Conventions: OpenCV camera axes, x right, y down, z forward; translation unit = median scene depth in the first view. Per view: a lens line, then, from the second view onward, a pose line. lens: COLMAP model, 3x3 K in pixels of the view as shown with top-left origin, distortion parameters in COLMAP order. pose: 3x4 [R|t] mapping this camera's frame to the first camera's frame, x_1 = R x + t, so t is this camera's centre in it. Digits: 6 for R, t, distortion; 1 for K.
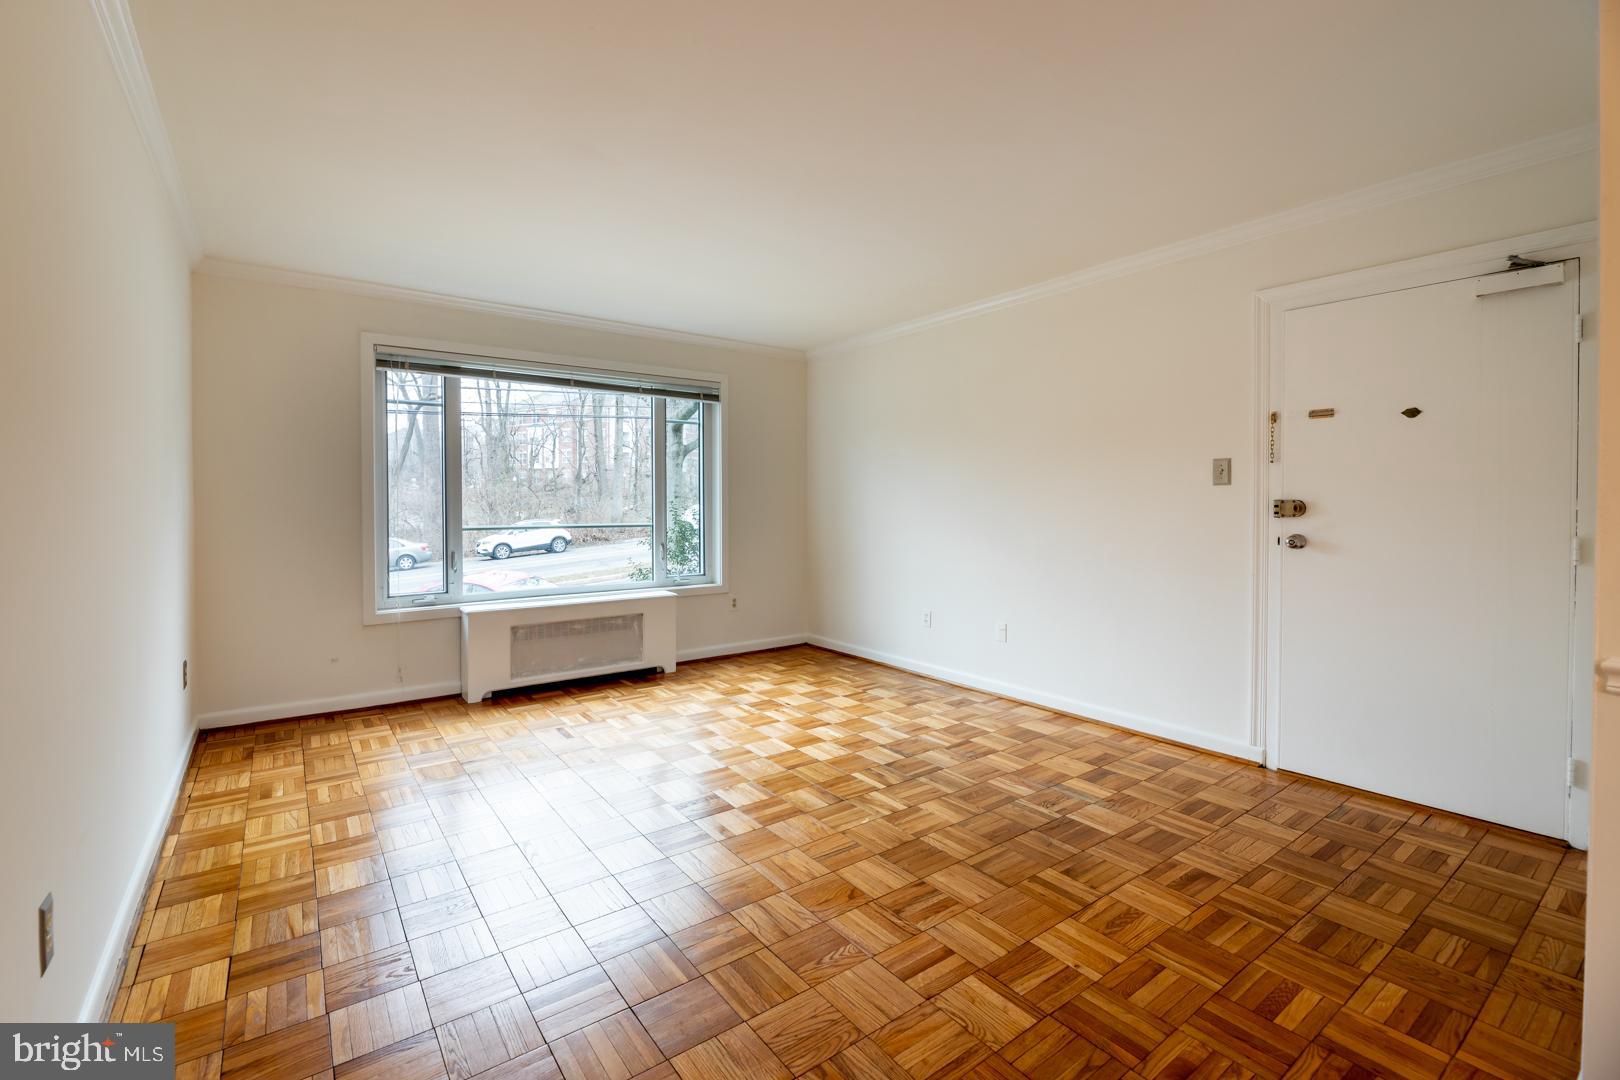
lens RADIAL K [[657.5, 0, 813.3], [0, 657.5, 505.4], [0, 0, 1]] dist [-0.000567, -0.000082]
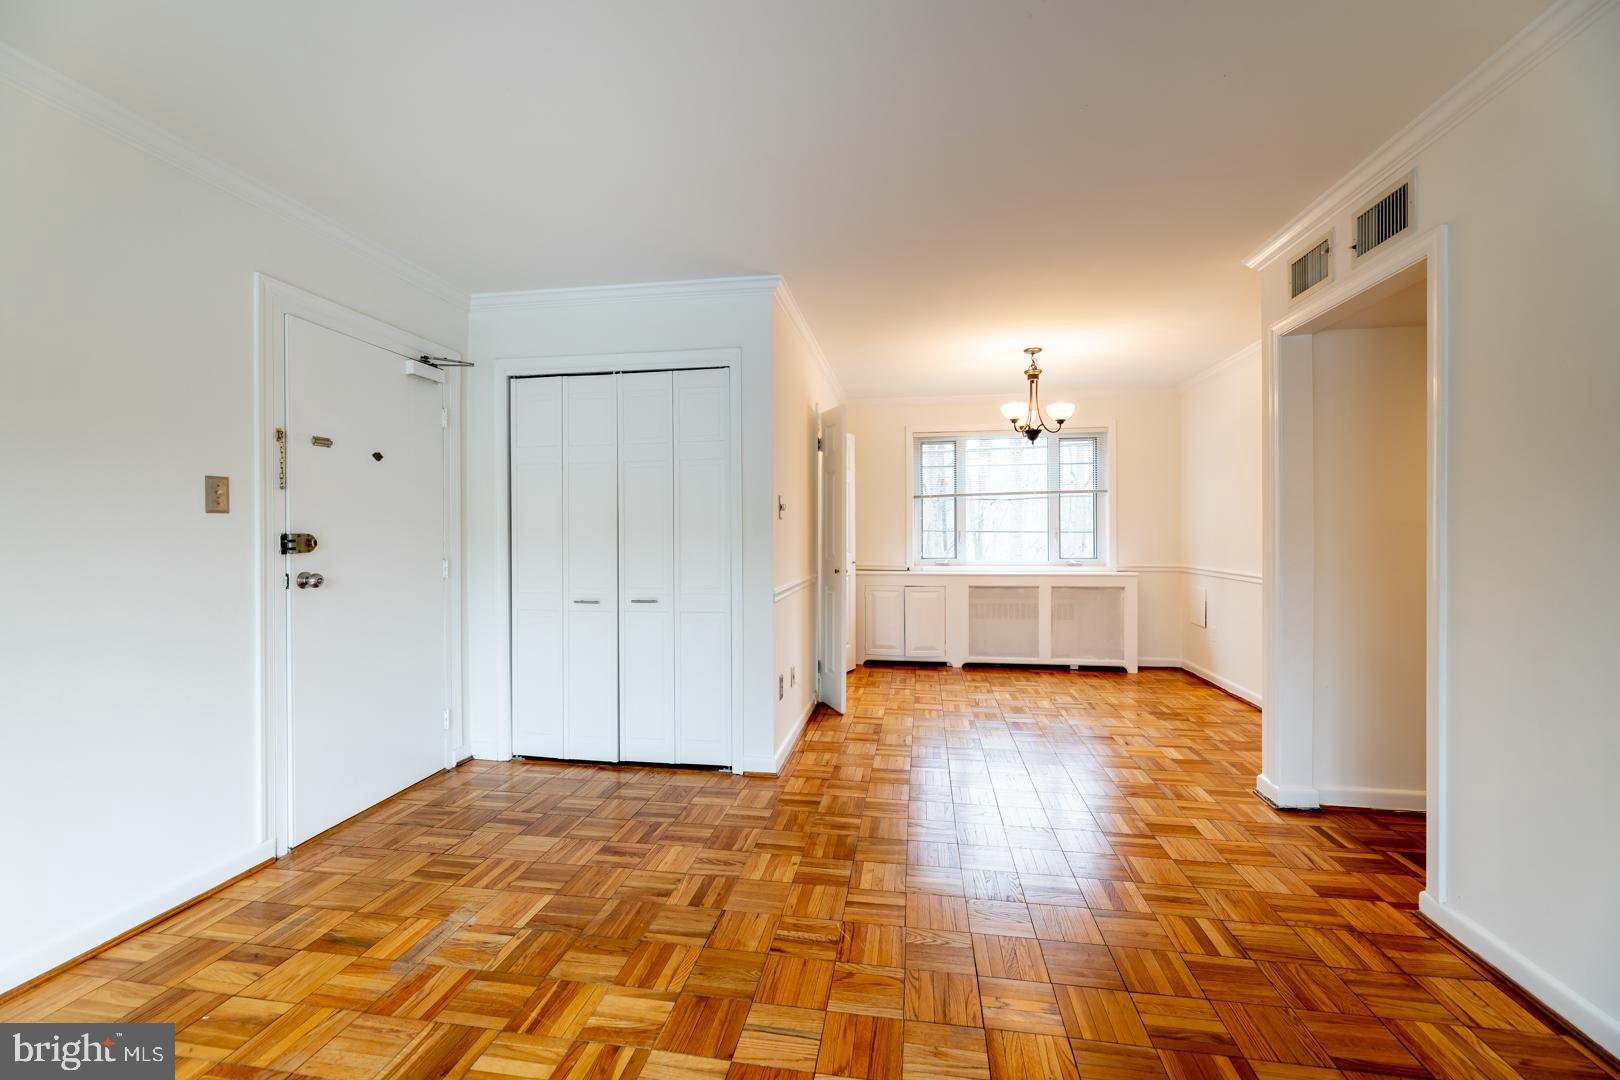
lens RADIAL K [[658.8, 0, 810.1], [0, 658.8, 535.0], [0, 0, 1]] dist [-0.010633, 0.000018]
pose [[-0.665651, 0.000464, 0.746263, -0.425322], [0.010049, 0.999915, 0.008342, -0.008090], [-0.746195, 0.013052, -0.665599, 1.209077]]
